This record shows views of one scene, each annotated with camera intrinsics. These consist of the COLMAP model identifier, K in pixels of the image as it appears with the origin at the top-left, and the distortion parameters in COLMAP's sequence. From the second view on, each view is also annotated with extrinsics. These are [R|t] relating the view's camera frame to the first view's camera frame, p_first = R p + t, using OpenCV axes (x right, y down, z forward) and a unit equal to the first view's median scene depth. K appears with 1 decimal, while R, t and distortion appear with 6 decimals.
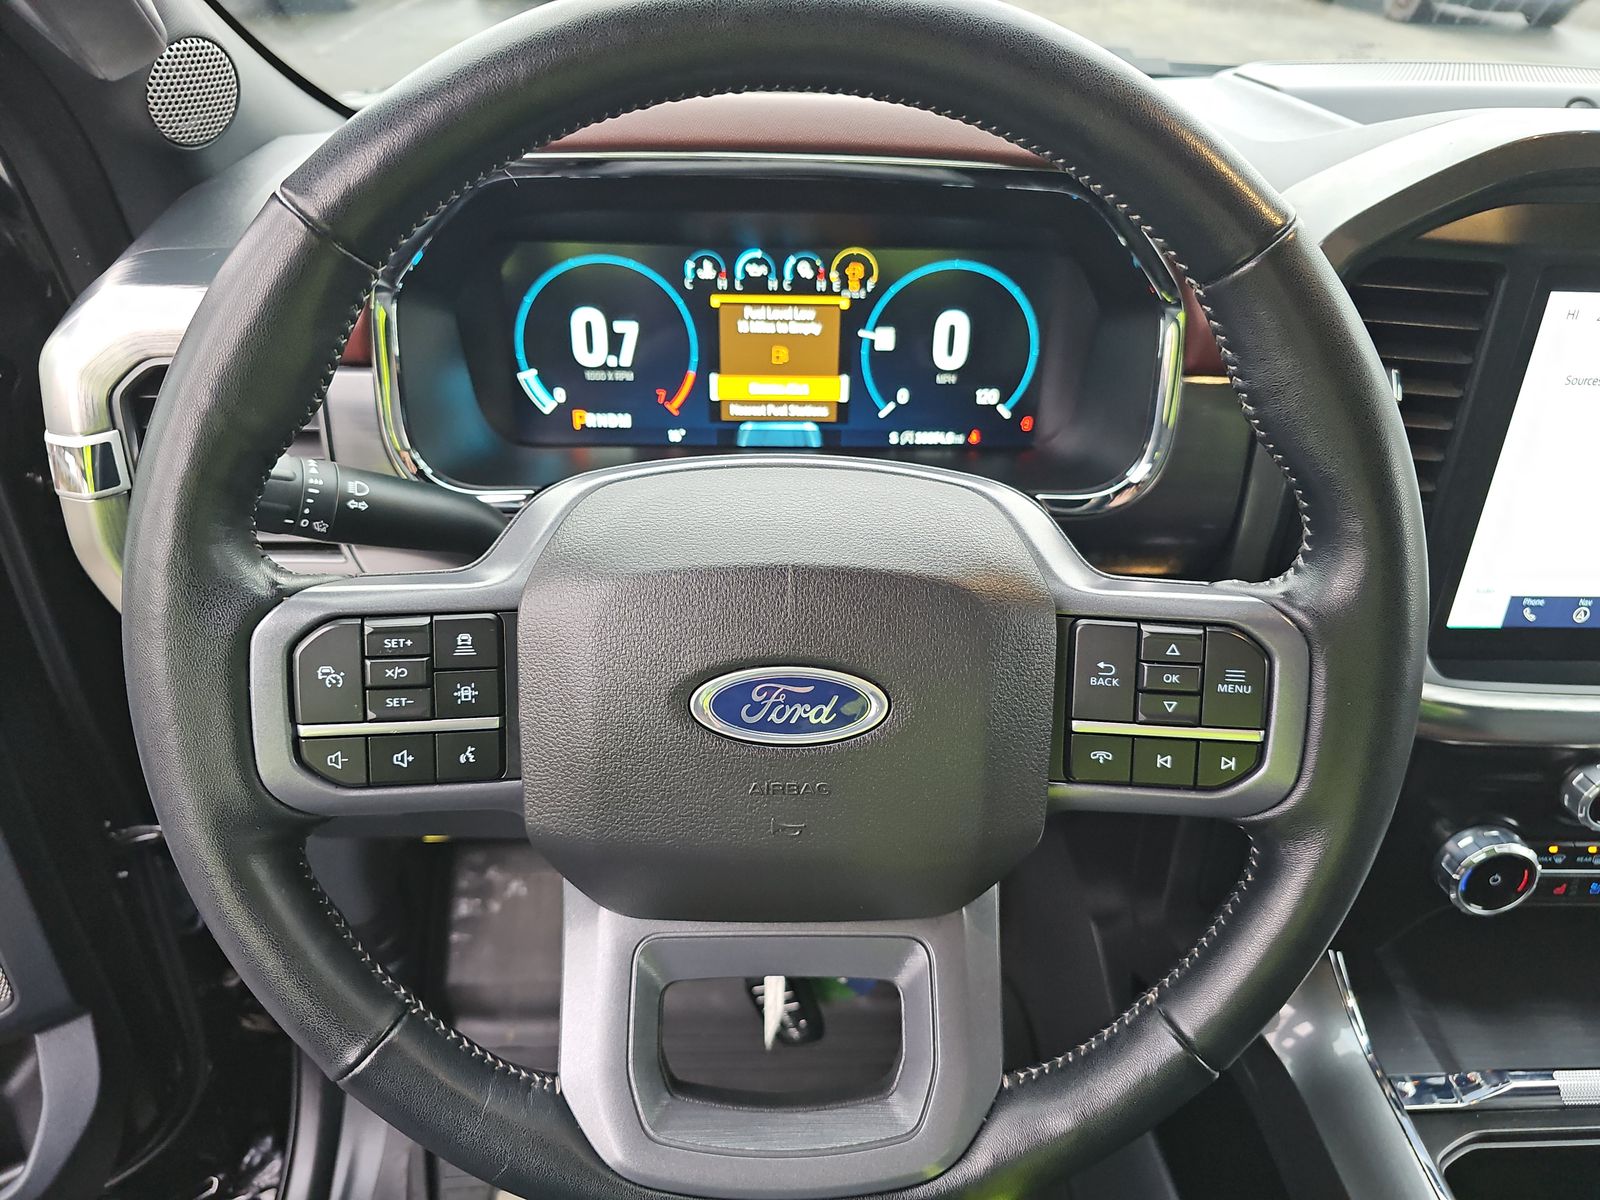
lens RADIAL K [[1081.3, 0, 800.0], [0, 1081.3, 600.0], [0, 0, 1]] dist [0.027621, -0.028704]
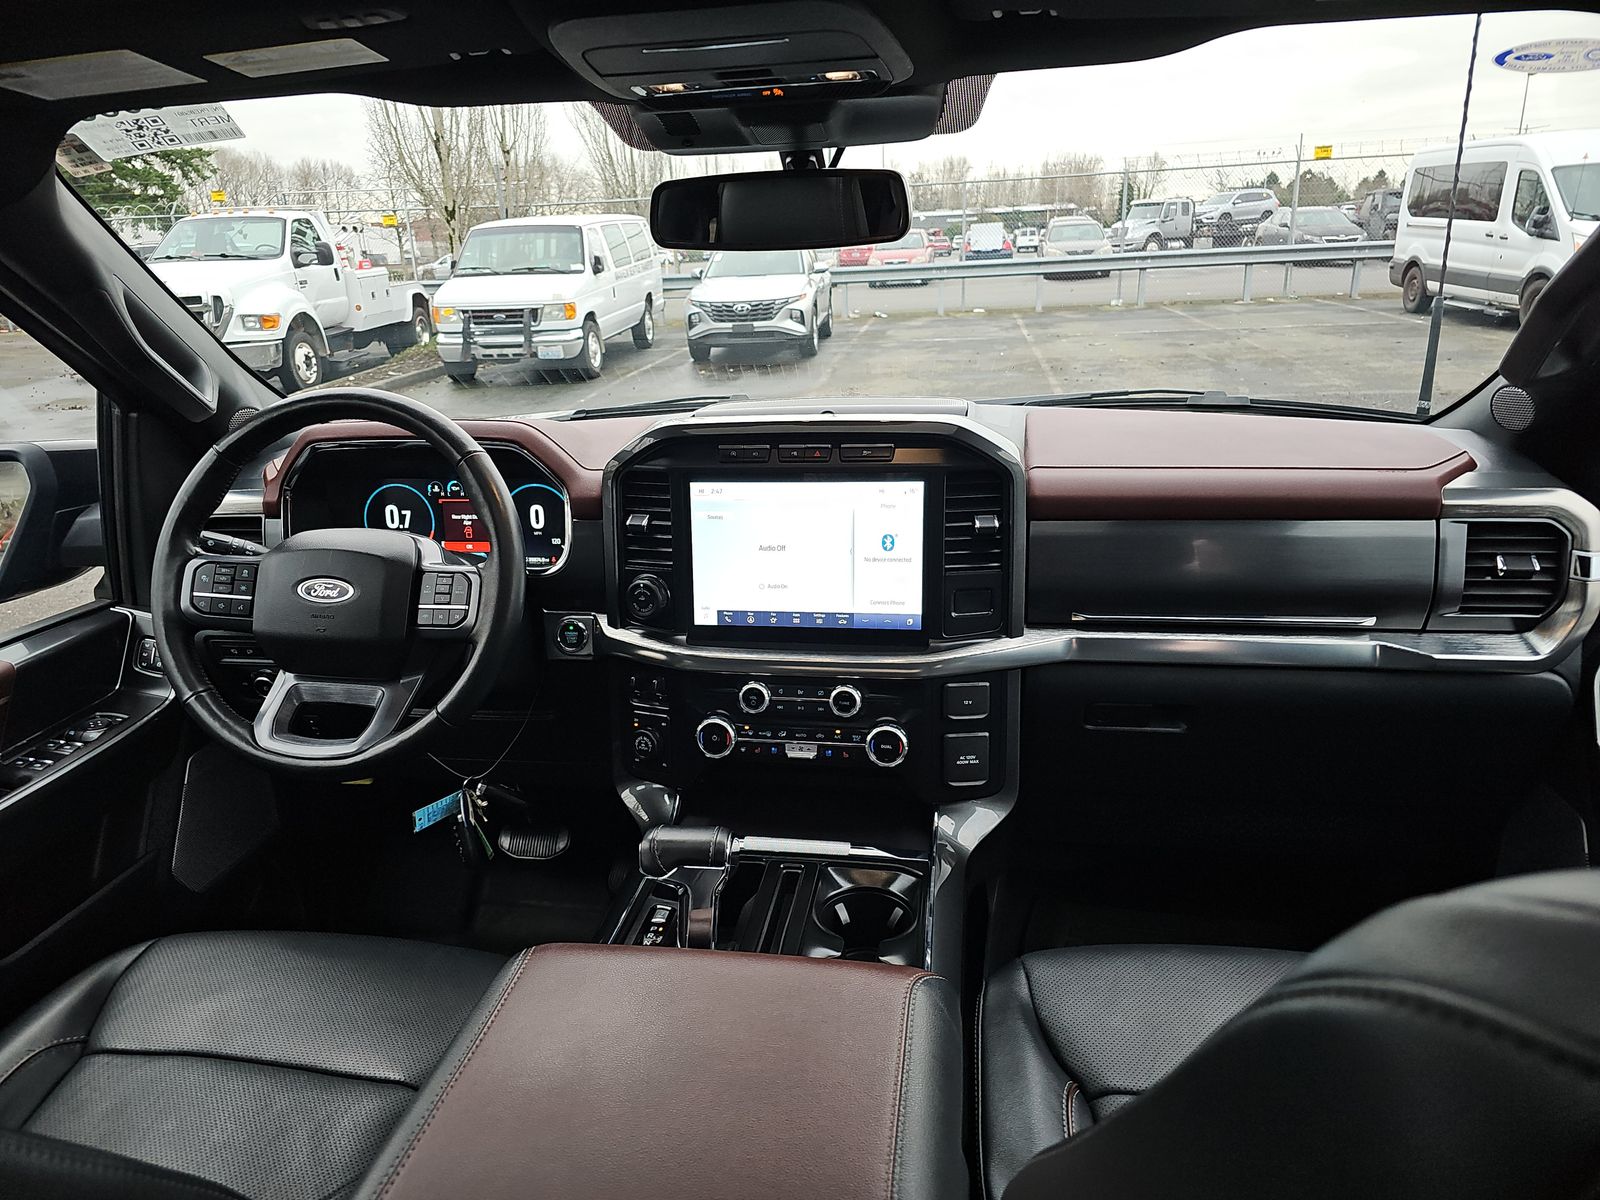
lens RADIAL K [[1081.3, 0, 800.0], [0, 1081.3, 600.0], [0, 0, 1]] dist [0.027621, -0.028704]
pose [[0.979059, -0.001447, -0.203573, 1.192667], [-0.053658, 0.962780, -0.264906, 0.530336], [0.196380, 0.270282, 0.942541, -1.053559]]
